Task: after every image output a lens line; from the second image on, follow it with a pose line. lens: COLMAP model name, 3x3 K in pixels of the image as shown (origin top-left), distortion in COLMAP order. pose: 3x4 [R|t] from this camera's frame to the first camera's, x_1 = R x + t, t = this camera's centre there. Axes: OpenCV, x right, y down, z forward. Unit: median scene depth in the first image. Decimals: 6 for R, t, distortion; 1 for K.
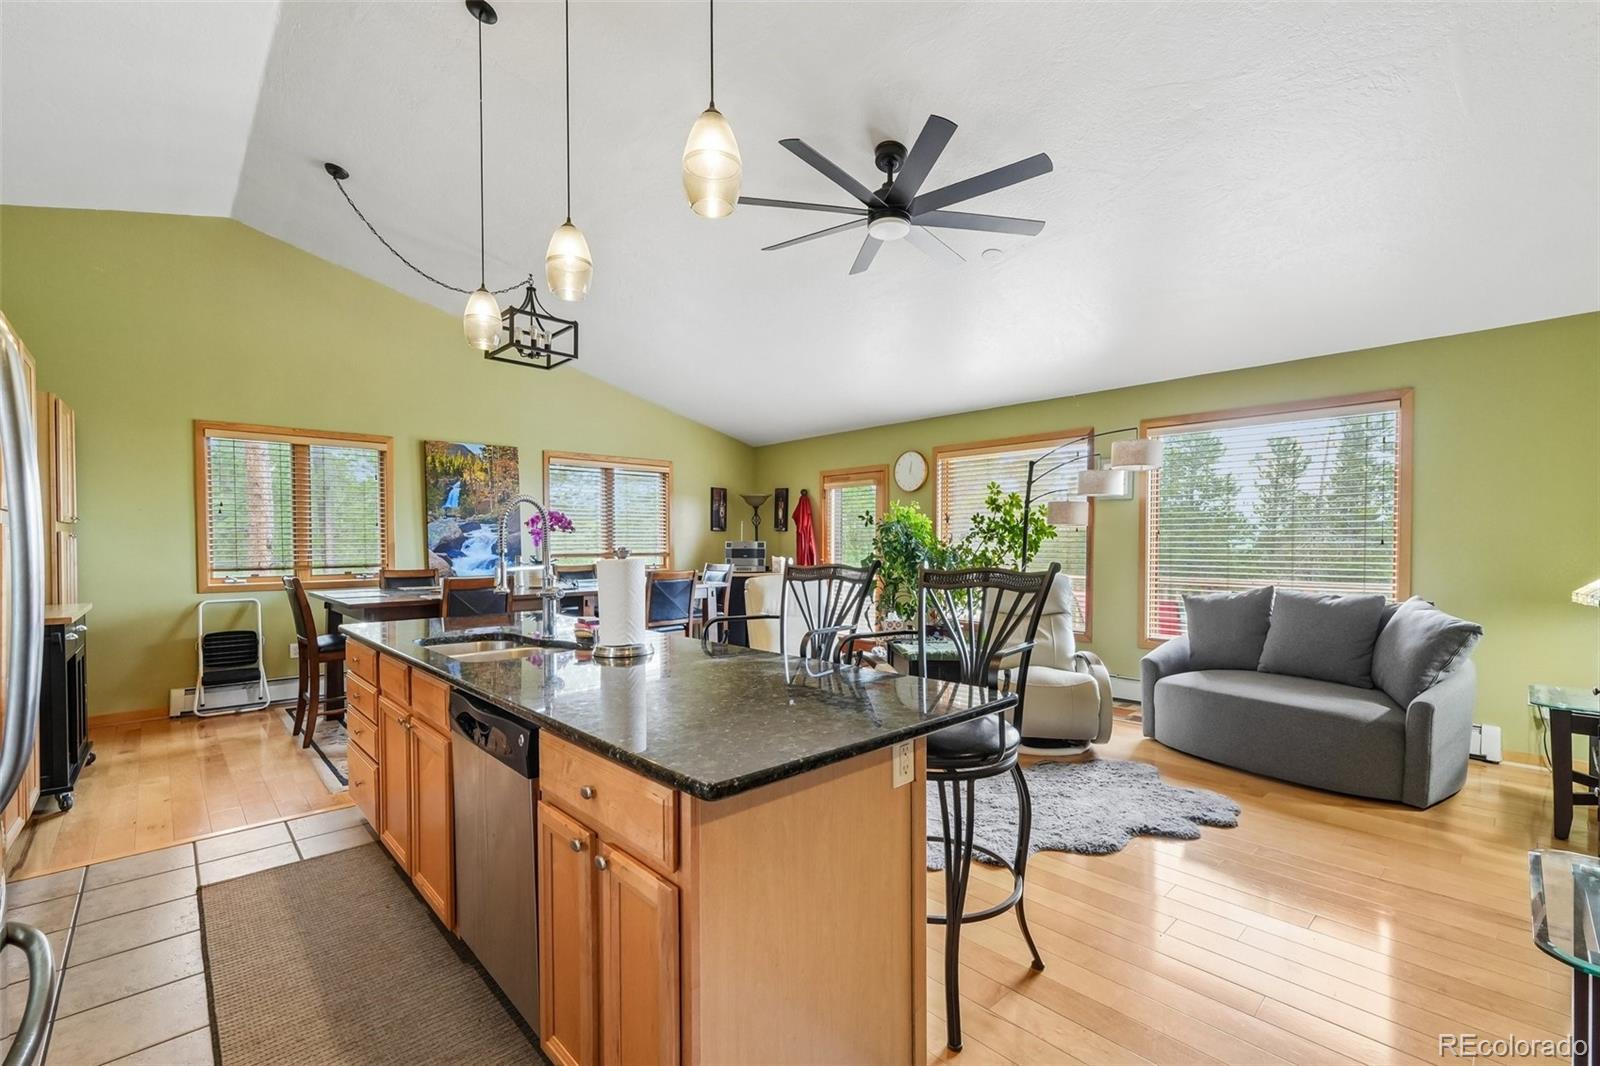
lens RADIAL K [[687.0, 0, 830.9], [0, 687.0, 559.5], [0, 0, 1]] dist [0.000869, 0.000743]
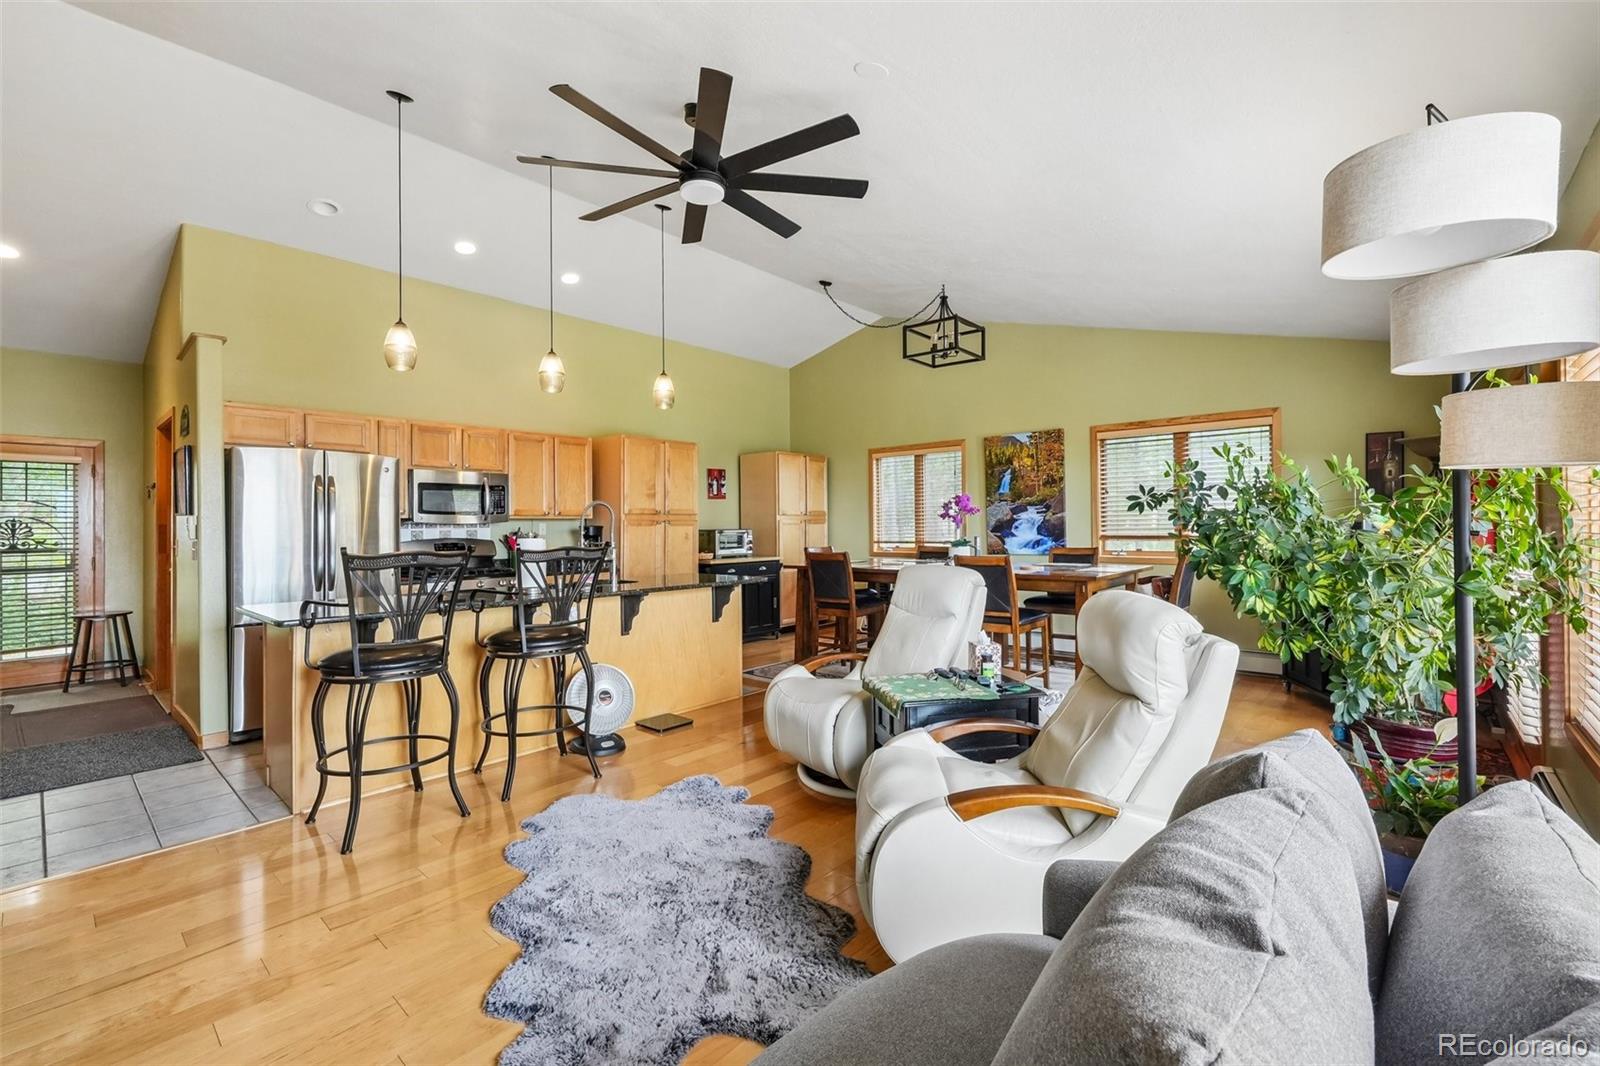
lens RADIAL K [[687.0, 0, 786.7], [0, 687.0, 518.6], [0, 0, 1]] dist [0.000869, 0.000743]
pose [[0.071376, -0.009140, -0.997408, 0.557686], [-0.013976, 0.999851, -0.010163, -0.017244], [0.997352, 0.014665, 0.071237, 0.570657]]
